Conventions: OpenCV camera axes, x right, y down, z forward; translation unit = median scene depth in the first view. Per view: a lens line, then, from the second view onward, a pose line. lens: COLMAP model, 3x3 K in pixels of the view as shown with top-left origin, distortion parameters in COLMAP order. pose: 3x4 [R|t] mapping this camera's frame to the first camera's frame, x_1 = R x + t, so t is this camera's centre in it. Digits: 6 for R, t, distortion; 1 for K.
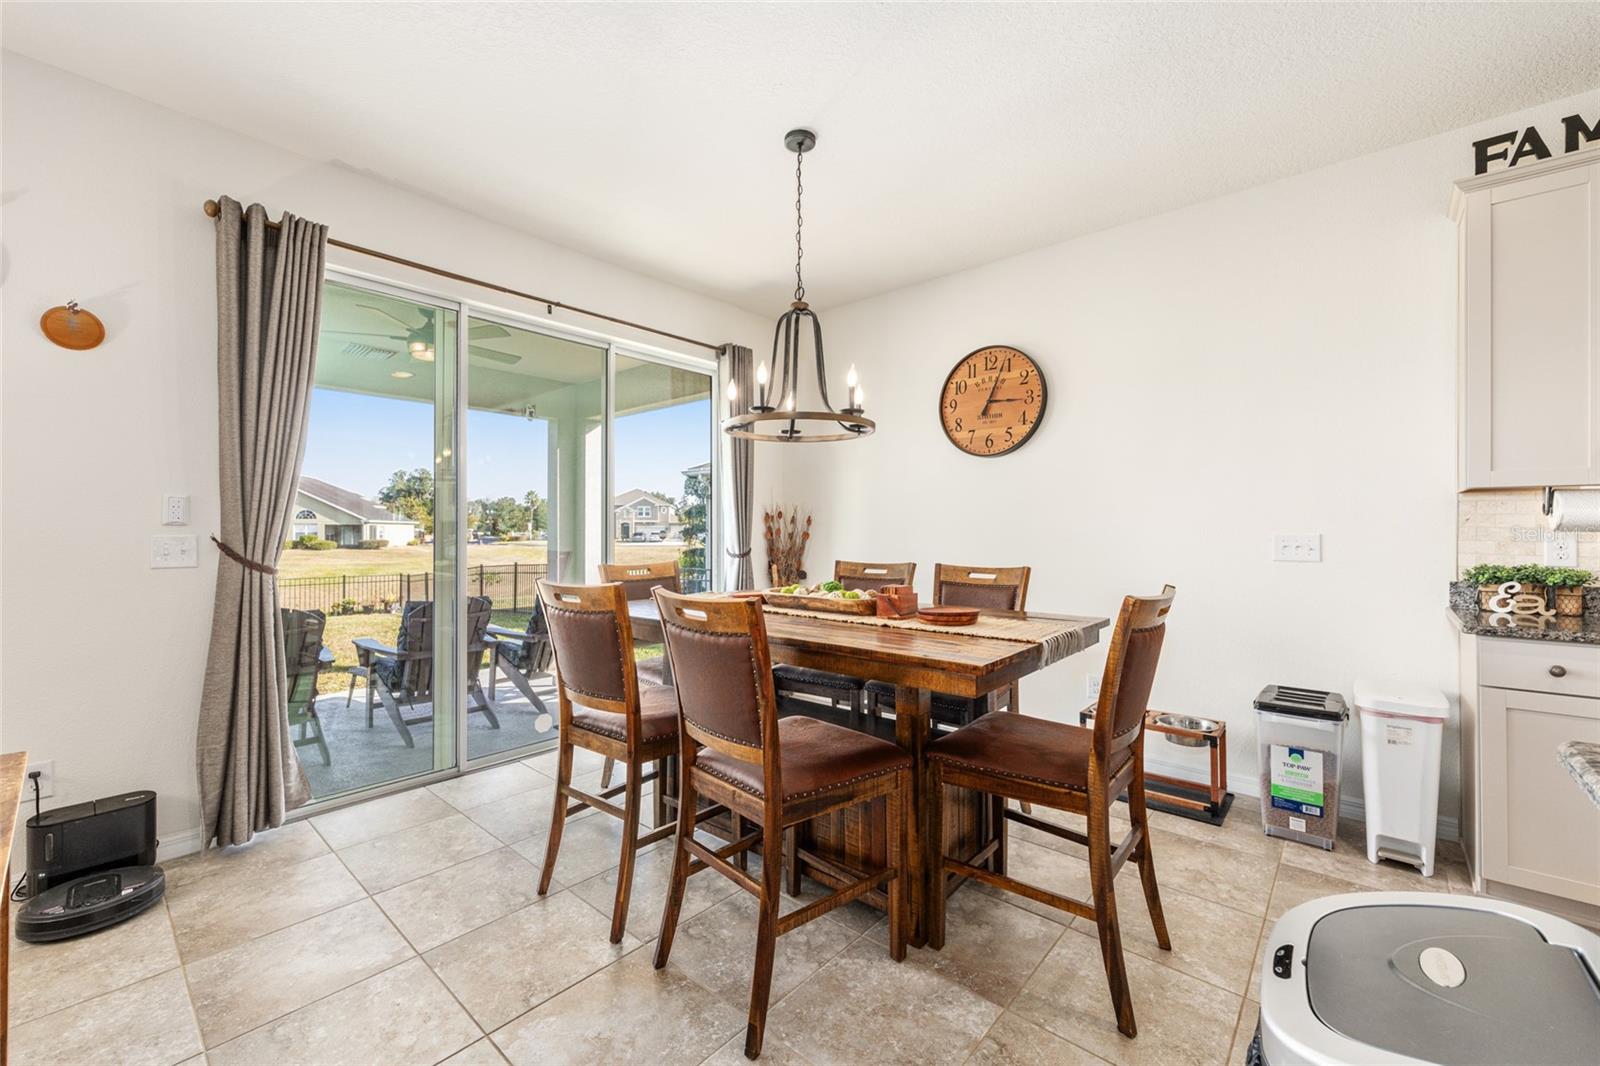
lens RADIAL K [[641.4, 0, 798.0], [0, 641.4, 530.4], [0, 0, 1]] dist [-0.001752, 0.000520]
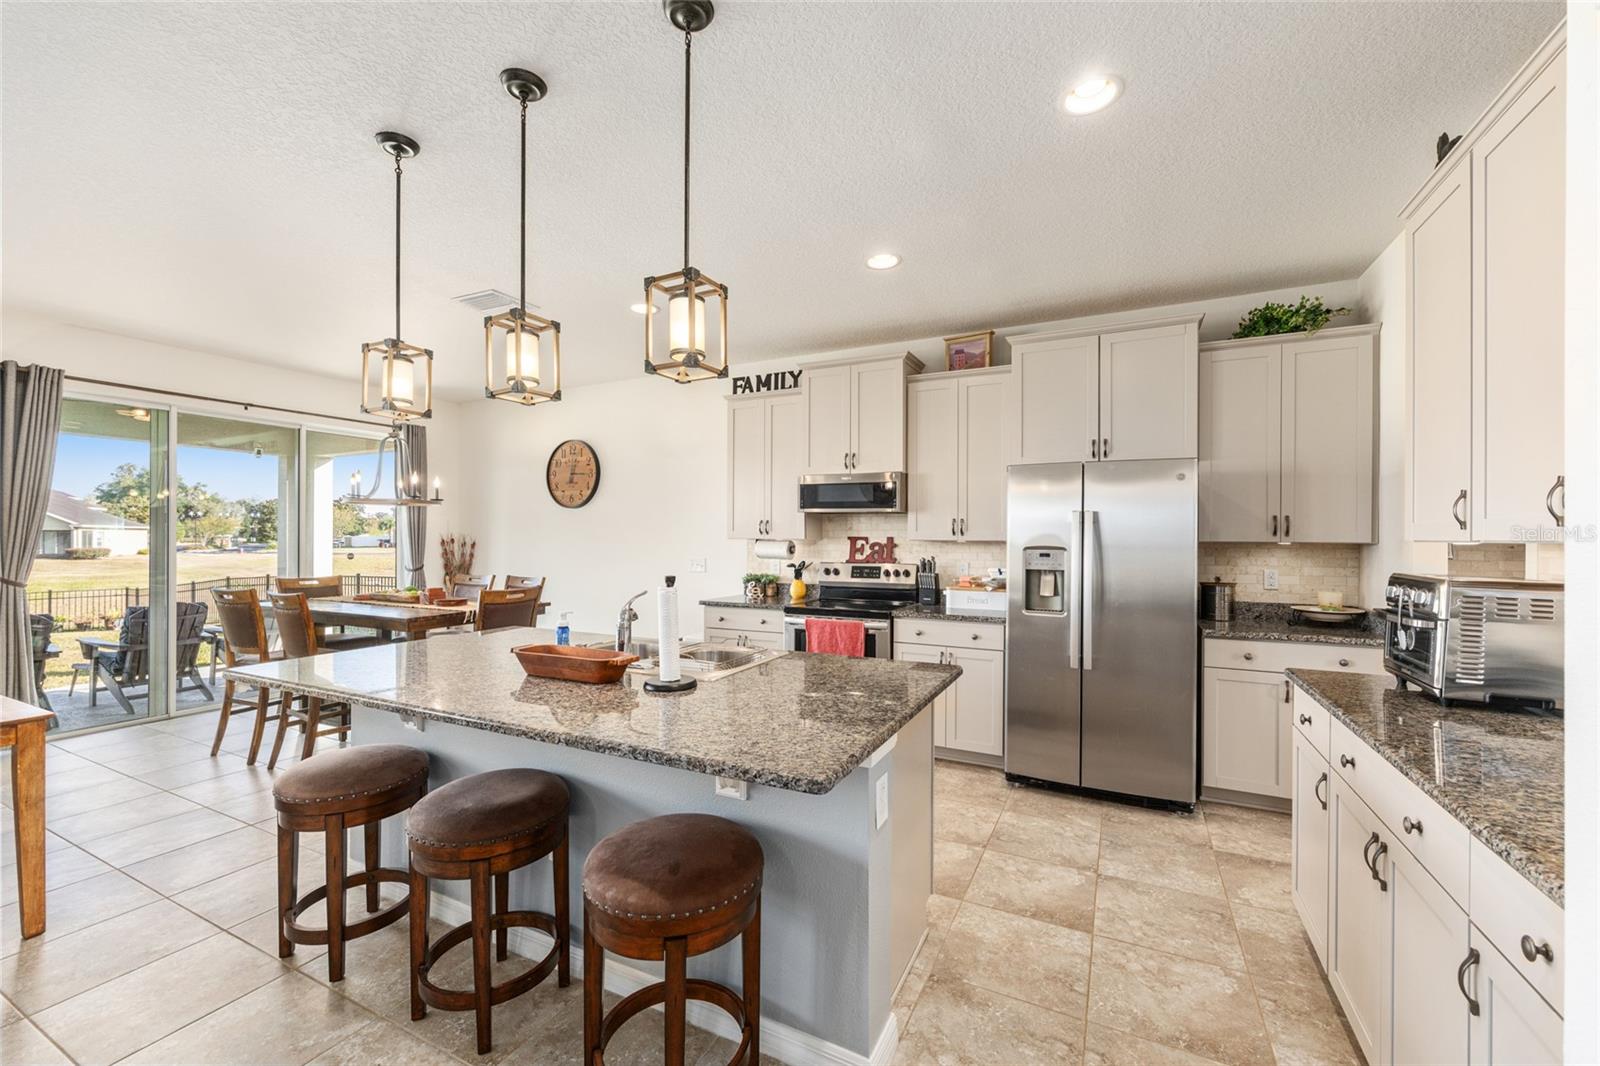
lens RADIAL K [[641.4, 0, 801.8], [0, 641.4, 538.0], [0, 0, 1]] dist [-0.001752, 0.000520]
pose [[0.967600, 0.002146, 0.252481, 0.410817], [-0.002796, 0.999994, 0.002216, -0.040185], [-0.252474, -0.002850, 0.967599, -0.646659]]
